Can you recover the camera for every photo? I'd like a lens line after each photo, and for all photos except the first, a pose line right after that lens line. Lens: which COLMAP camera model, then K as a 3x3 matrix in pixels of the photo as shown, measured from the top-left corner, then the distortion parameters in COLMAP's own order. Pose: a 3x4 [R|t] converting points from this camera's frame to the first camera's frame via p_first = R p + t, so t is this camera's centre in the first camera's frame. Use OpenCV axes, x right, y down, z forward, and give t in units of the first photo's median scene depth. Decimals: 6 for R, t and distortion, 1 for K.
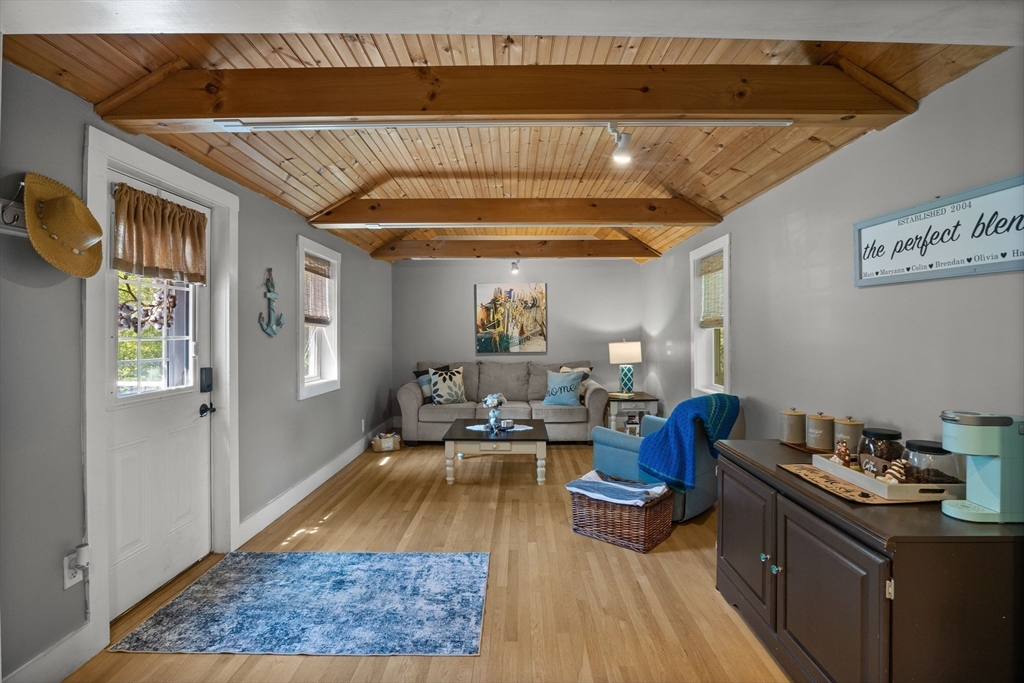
lens RADIAL K [[496.0, 0, 512.6], [0, 496.0, 333.7], [0, 0, 1]] dist [0.000288, -0.000104]
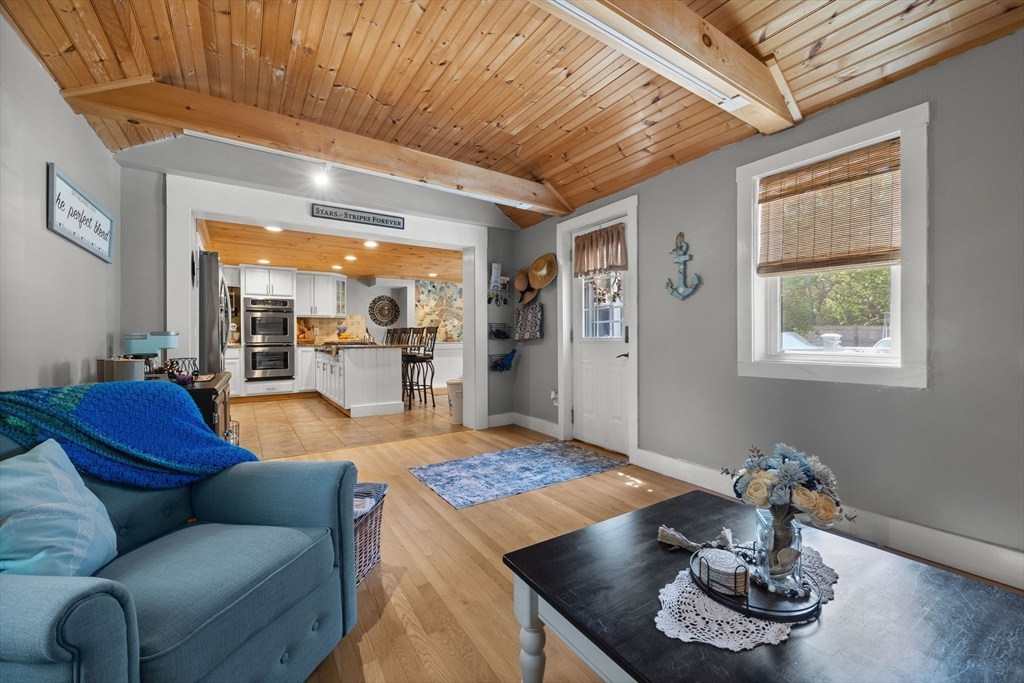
lens RADIAL K [[428.5, 0, 519.5], [0, 428.5, 341.4], [0, 0, 1]] dist [0.001700, -0.000830]
pose [[-0.839250, 0.006169, -0.543710, 0.364514], [-0.000769, 0.999921, 0.012533, 0.107429], [0.543744, 0.010937, -0.839180, 2.065731]]
